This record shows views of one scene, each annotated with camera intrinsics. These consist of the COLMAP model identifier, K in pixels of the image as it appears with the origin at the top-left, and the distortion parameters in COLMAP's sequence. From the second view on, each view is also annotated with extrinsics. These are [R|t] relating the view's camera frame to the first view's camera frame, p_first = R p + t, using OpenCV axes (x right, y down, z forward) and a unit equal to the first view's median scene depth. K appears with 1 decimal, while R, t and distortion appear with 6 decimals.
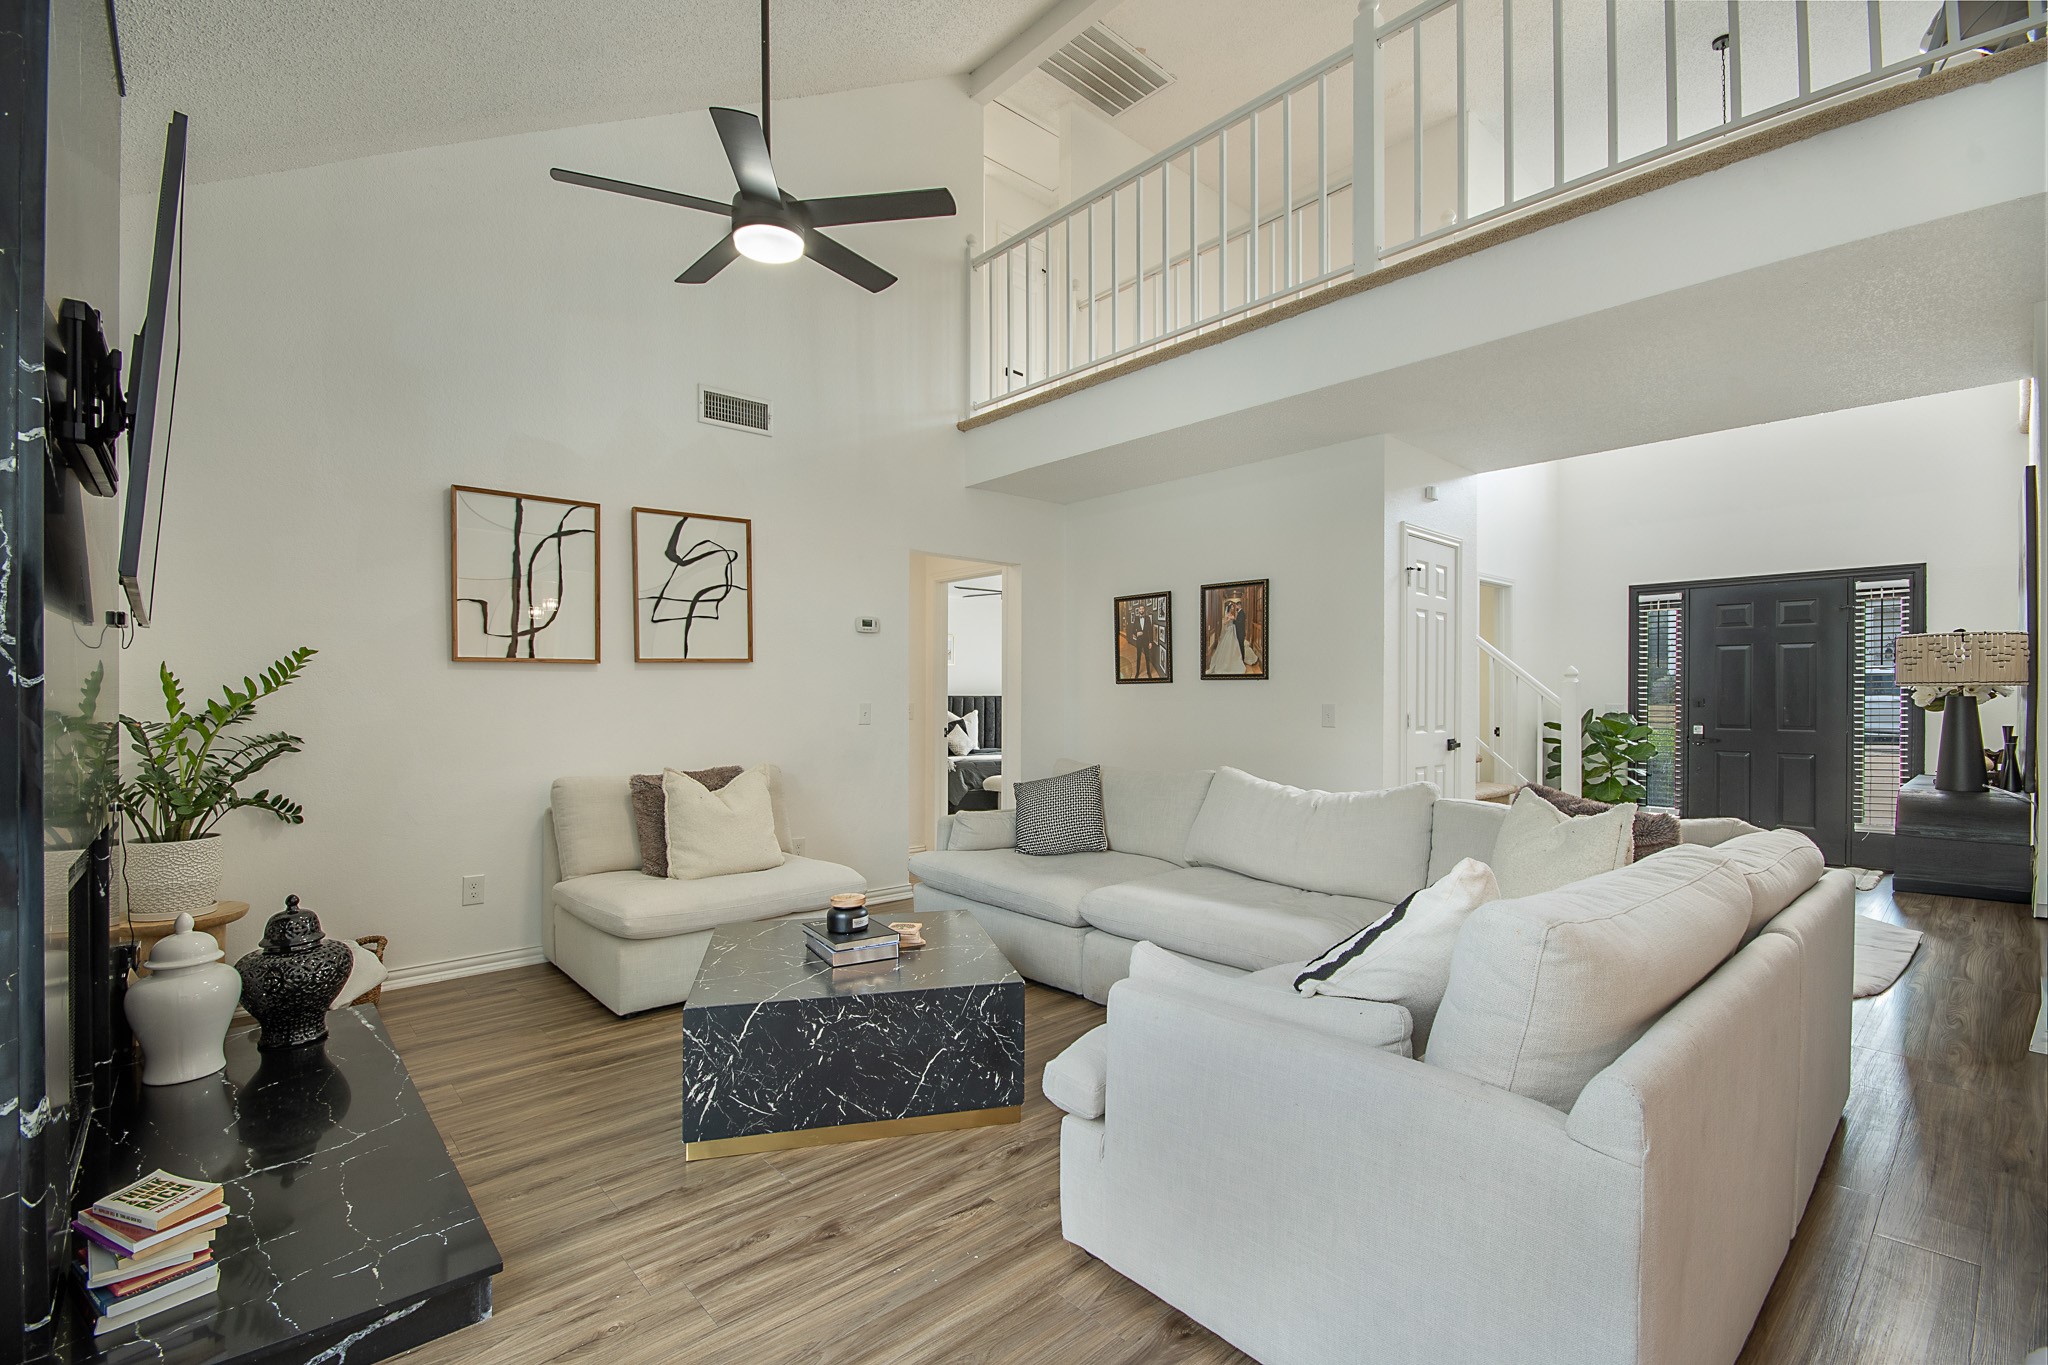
lens RADIAL K [[898.2, 0, 1017.4], [0, 898.2, 712.0], [0, 0, 1]] dist [0.003454, 0.000174]
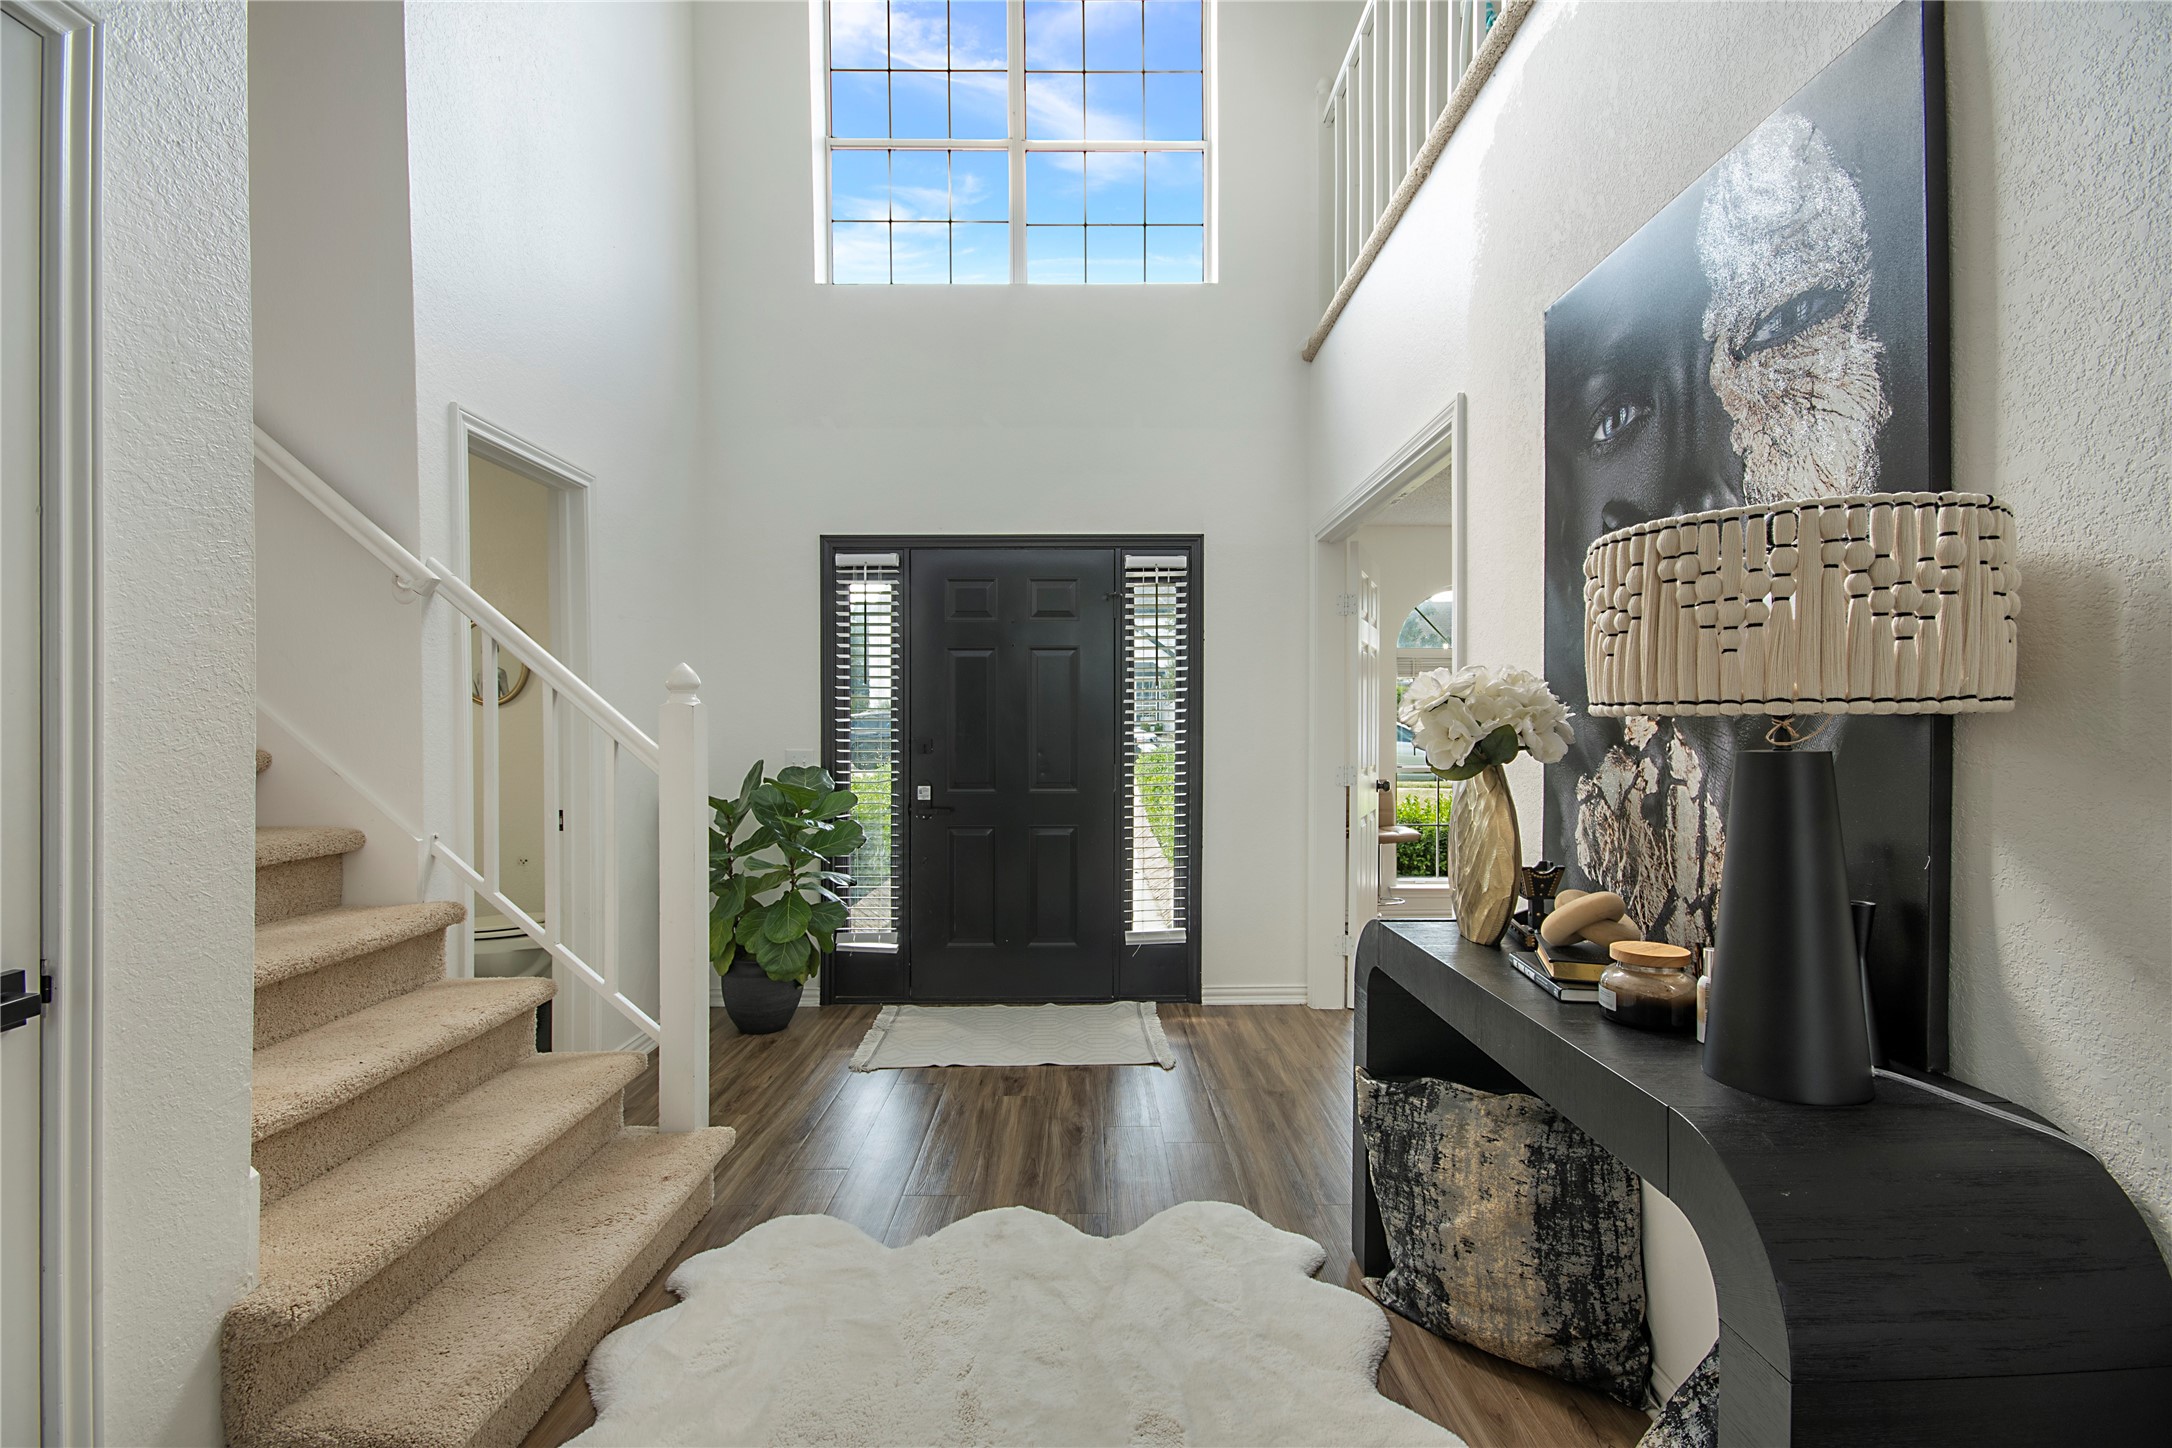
lens RADIAL K [[952.6, 0, 1088.1], [0, 952.6, 735.3], [0, 0, 1]] dist [0.003454, 0.000174]
pose [[0.666573, 0.000335, 0.745439, 0.365744], [0.011321, 0.999880, -0.010573, -0.010375], [-0.745354, 0.015487, 0.666489, 0.506943]]
